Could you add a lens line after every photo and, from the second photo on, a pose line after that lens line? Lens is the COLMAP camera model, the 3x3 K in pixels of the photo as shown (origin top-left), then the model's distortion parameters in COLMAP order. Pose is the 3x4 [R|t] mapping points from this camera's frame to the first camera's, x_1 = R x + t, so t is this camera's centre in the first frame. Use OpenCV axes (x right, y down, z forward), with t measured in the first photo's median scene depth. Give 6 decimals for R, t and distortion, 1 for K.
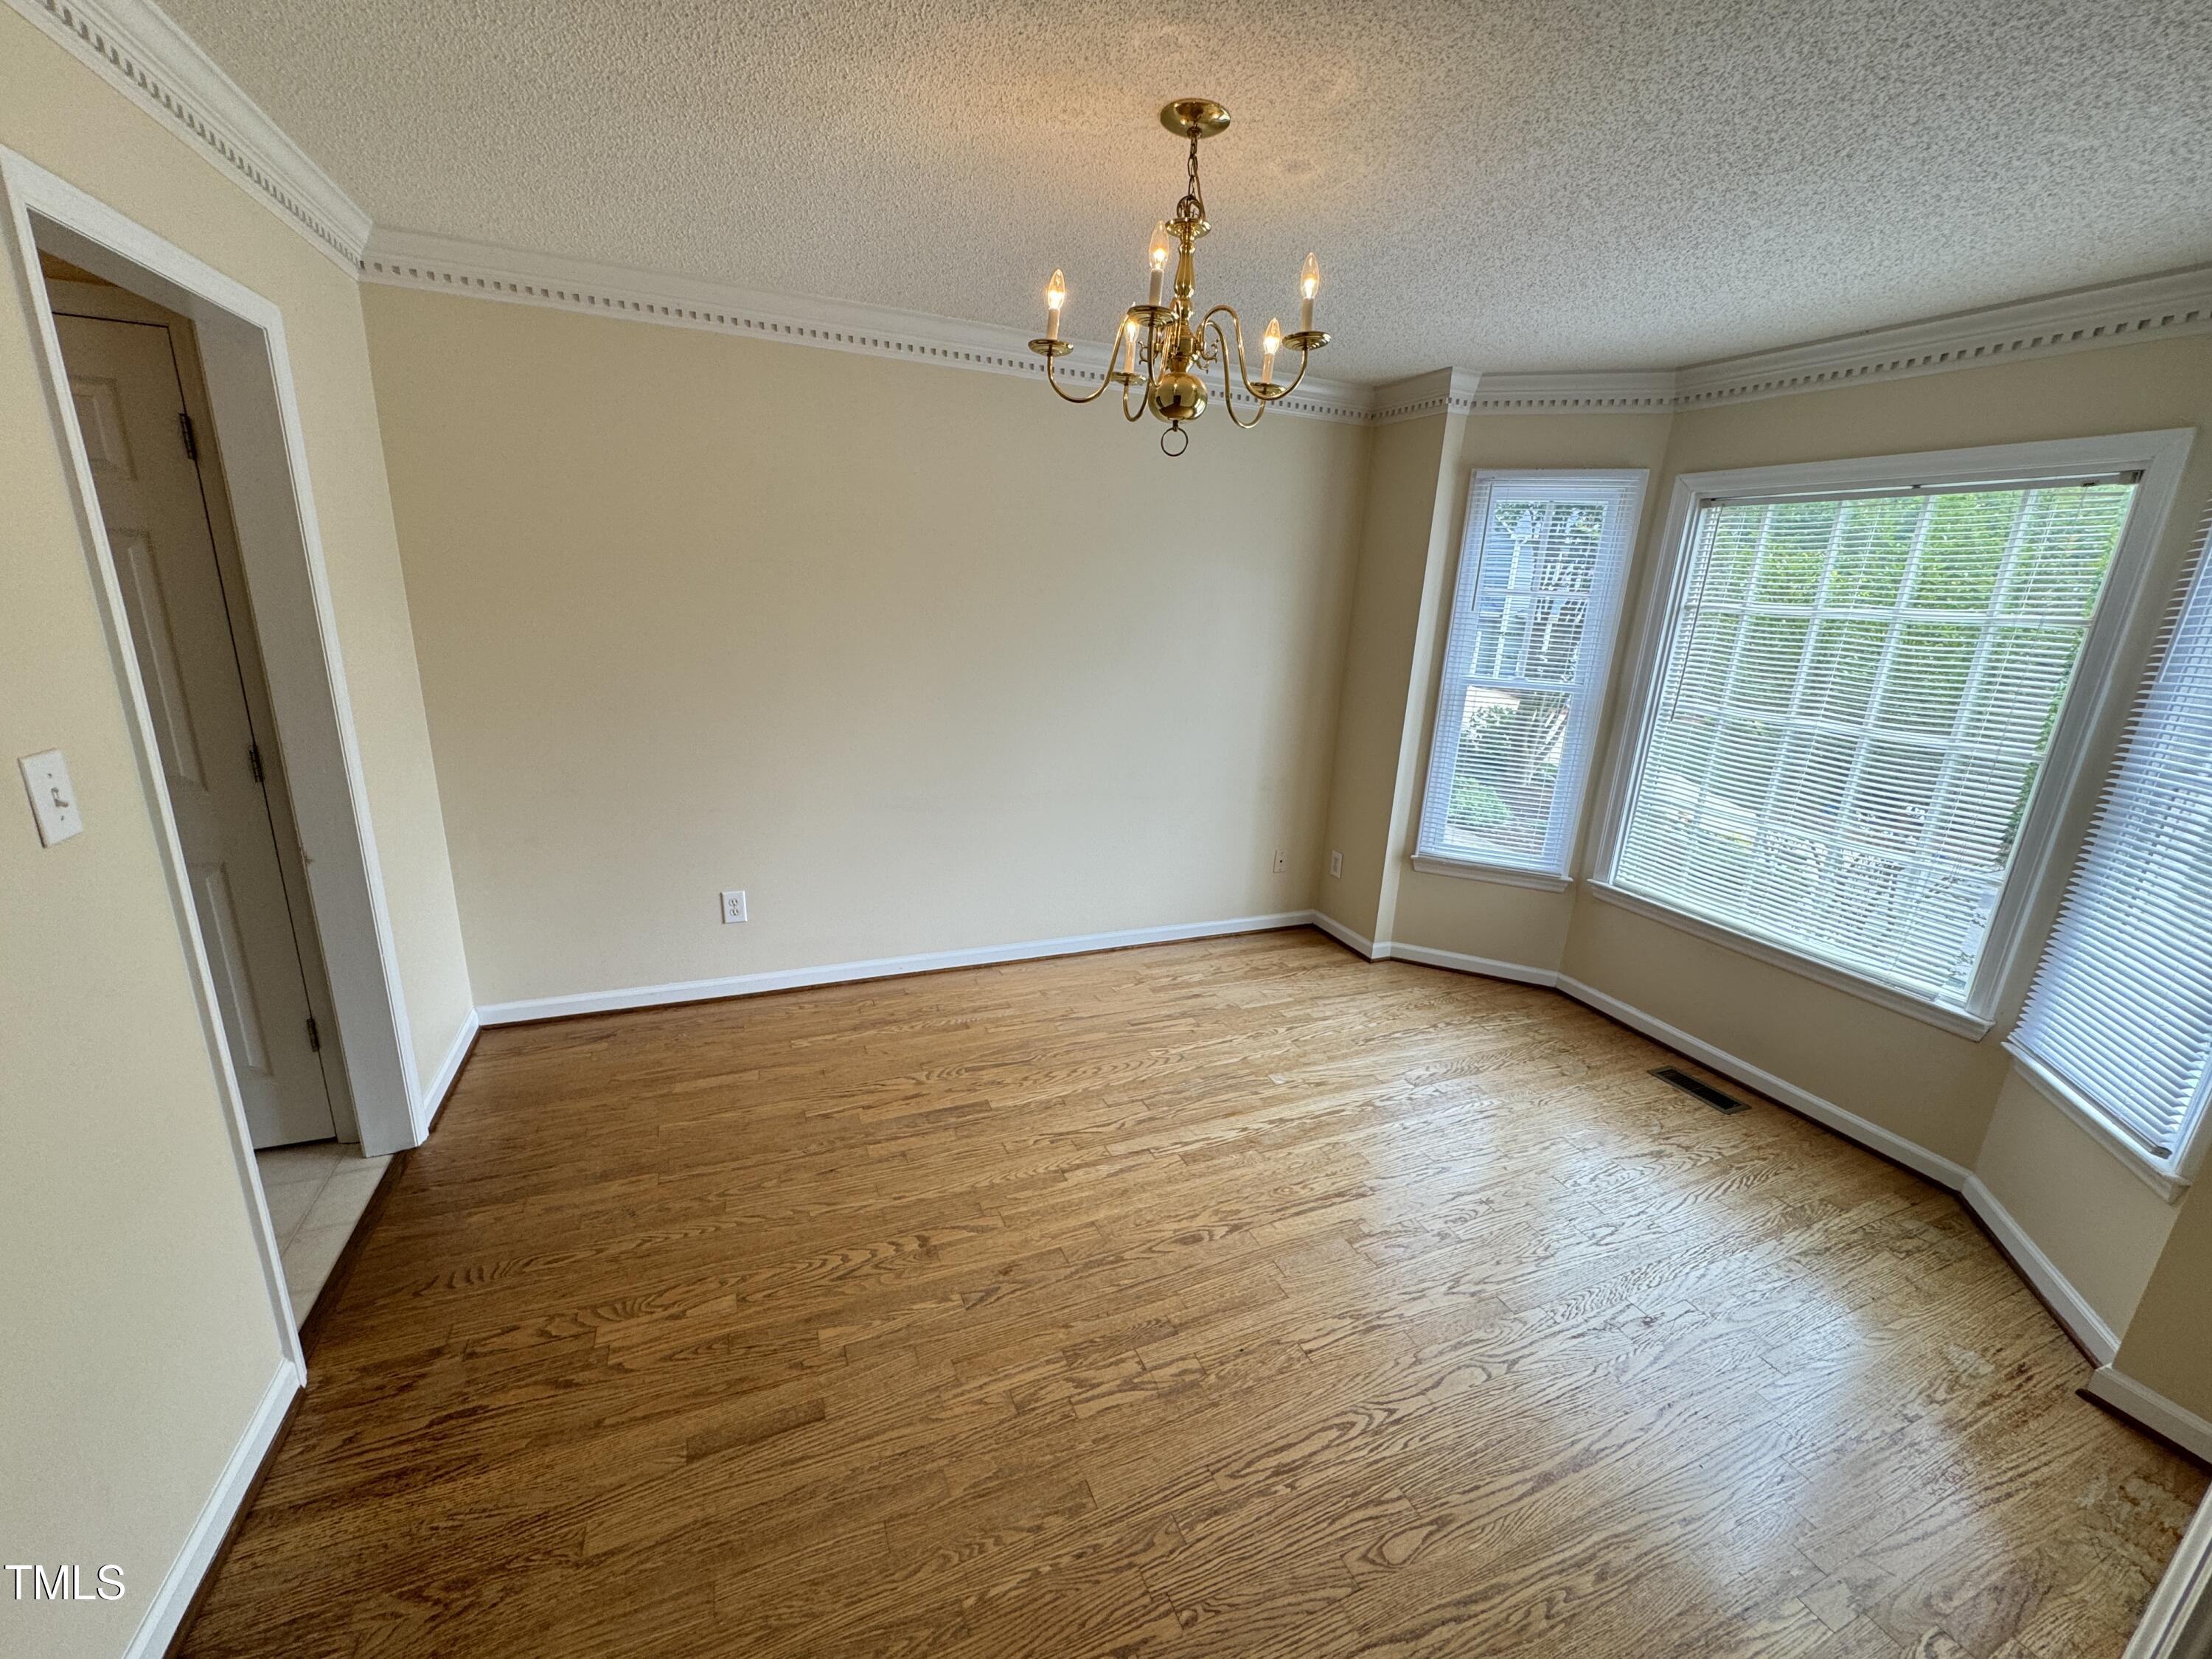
lens RADIAL K [[882.4, 0, 1110.0], [0, 882.4, 831.6], [0, 0, 1]] dist [-0.004206, -0.000051]
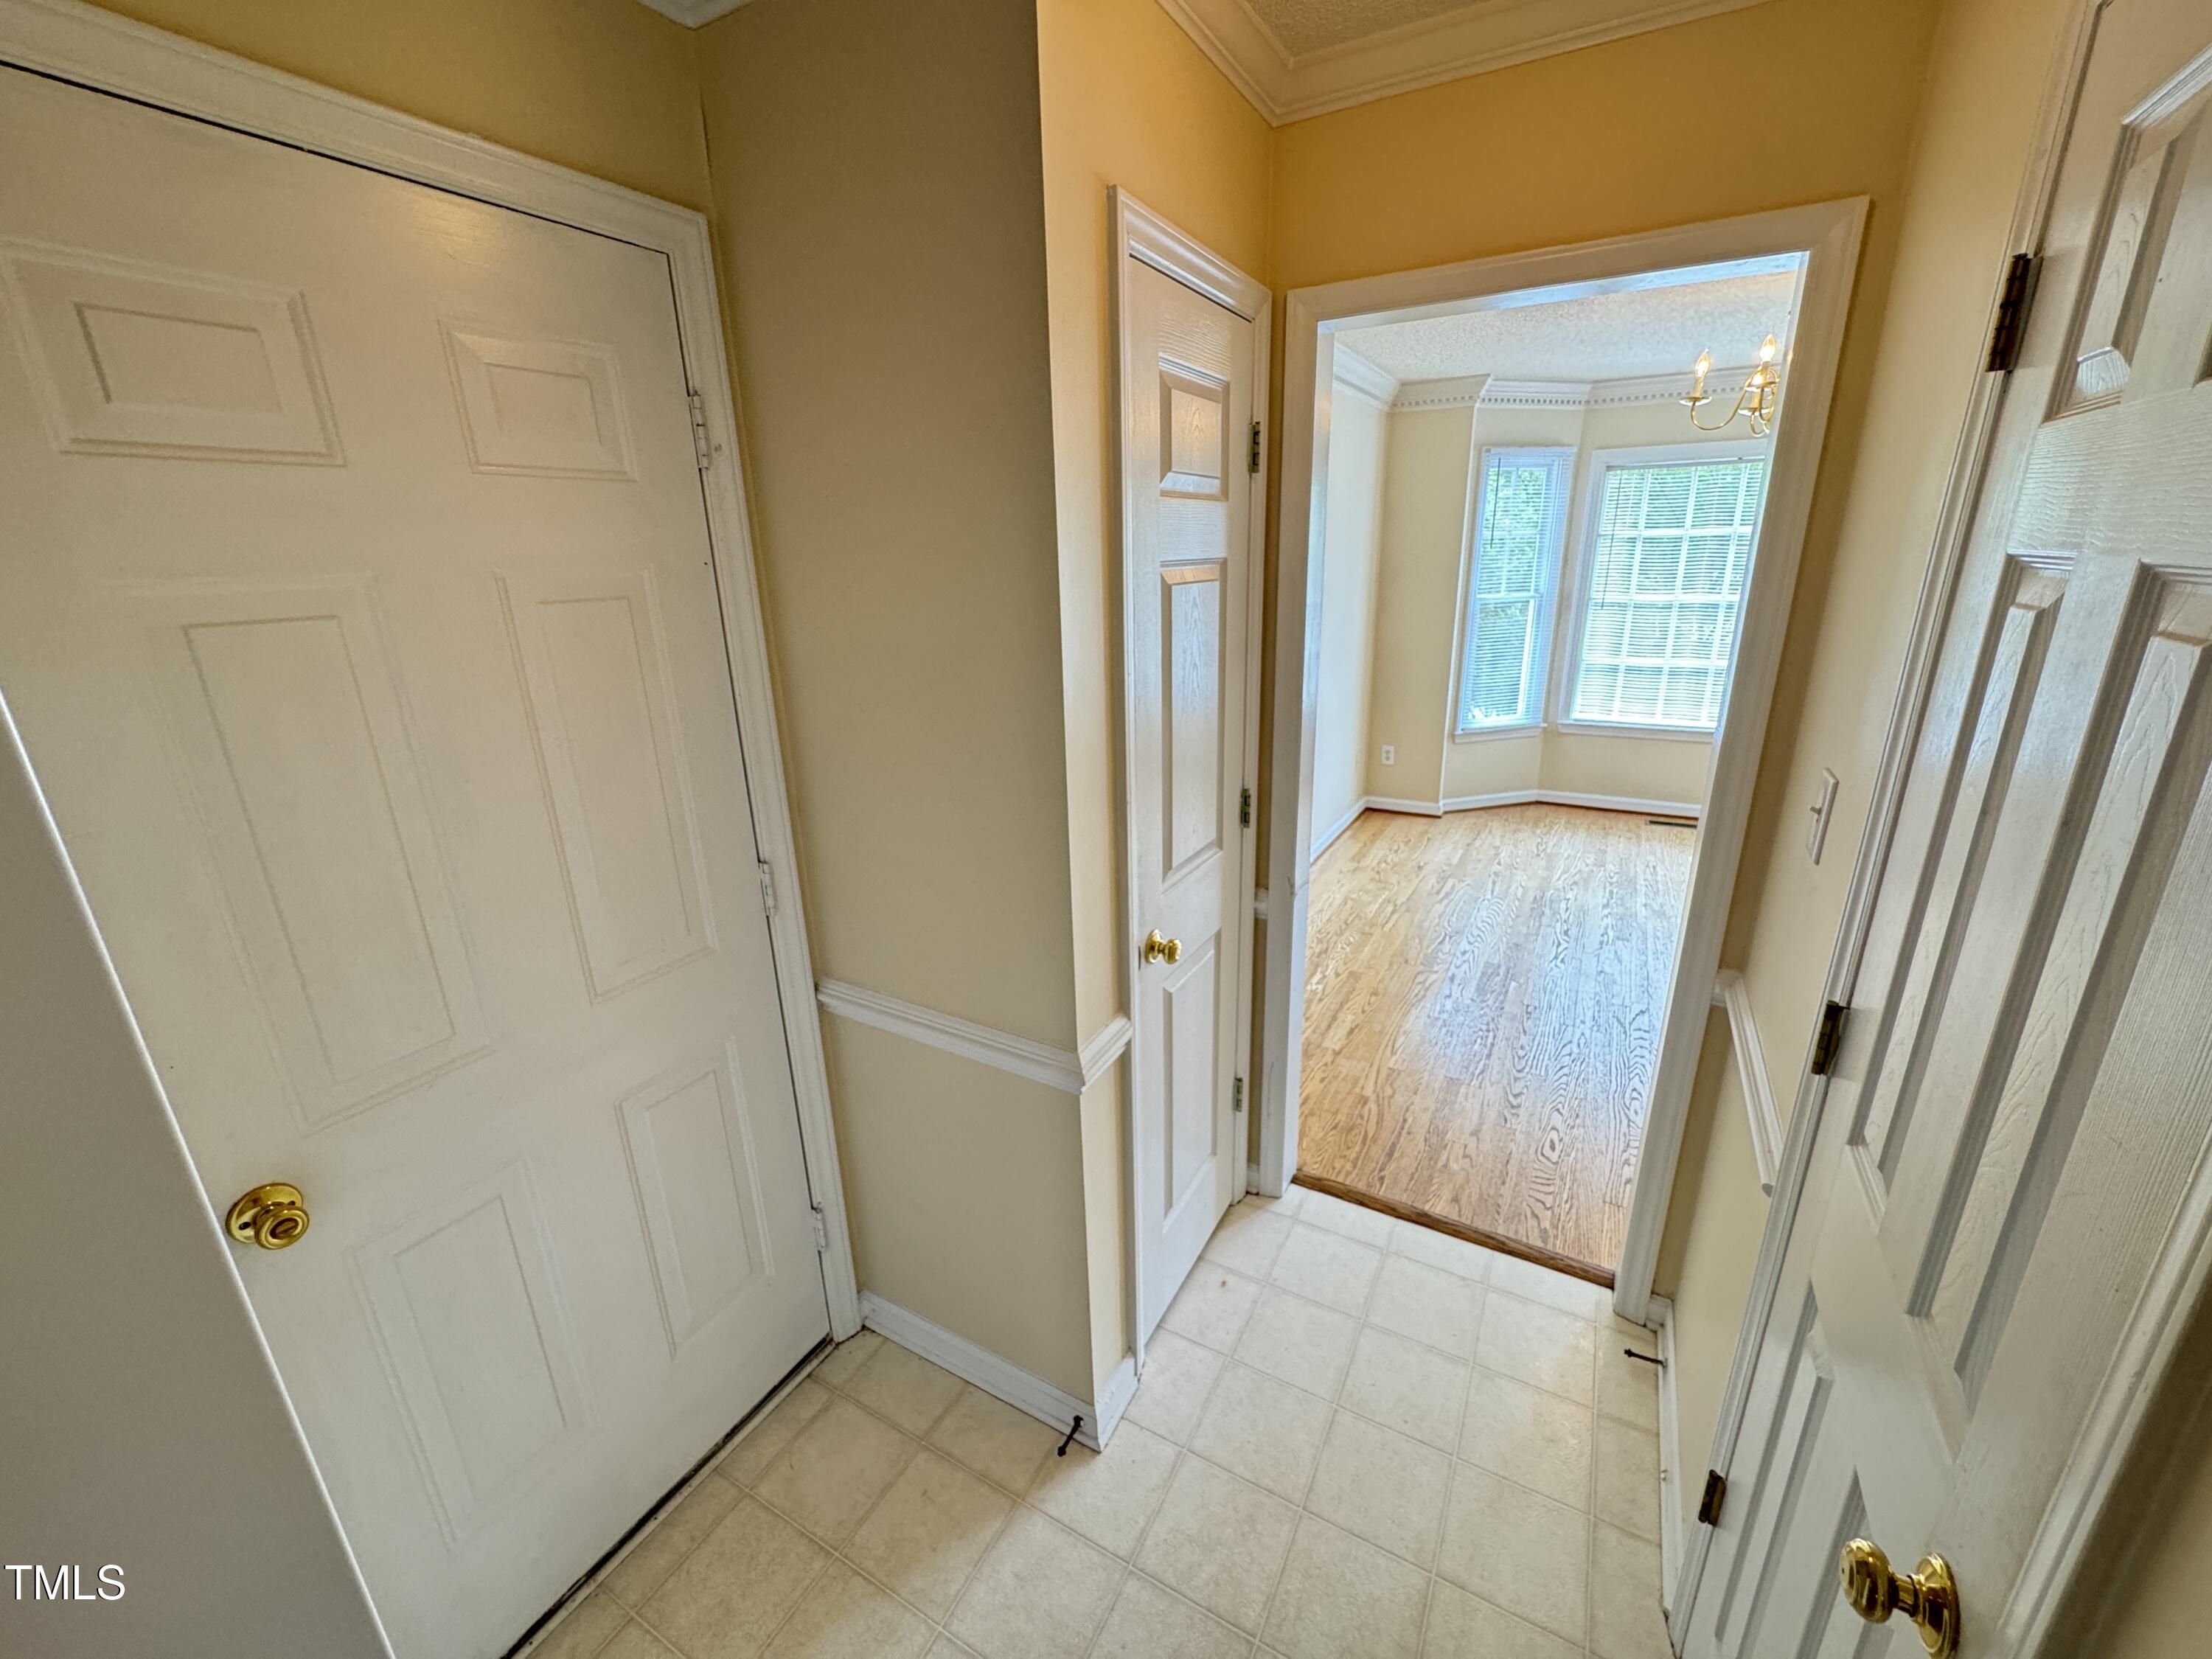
lens RADIAL K [[882.4, 0, 1111.8], [0, 882.4, 827.6], [0, 0, 1]] dist [-0.004206, -0.000051]
pose [[0.792120, -0.249771, 0.556920, -0.969198], [0.227395, 0.967514, 0.110488, -0.113383], [-0.566424, 0.039121, 0.823185, 0.202566]]
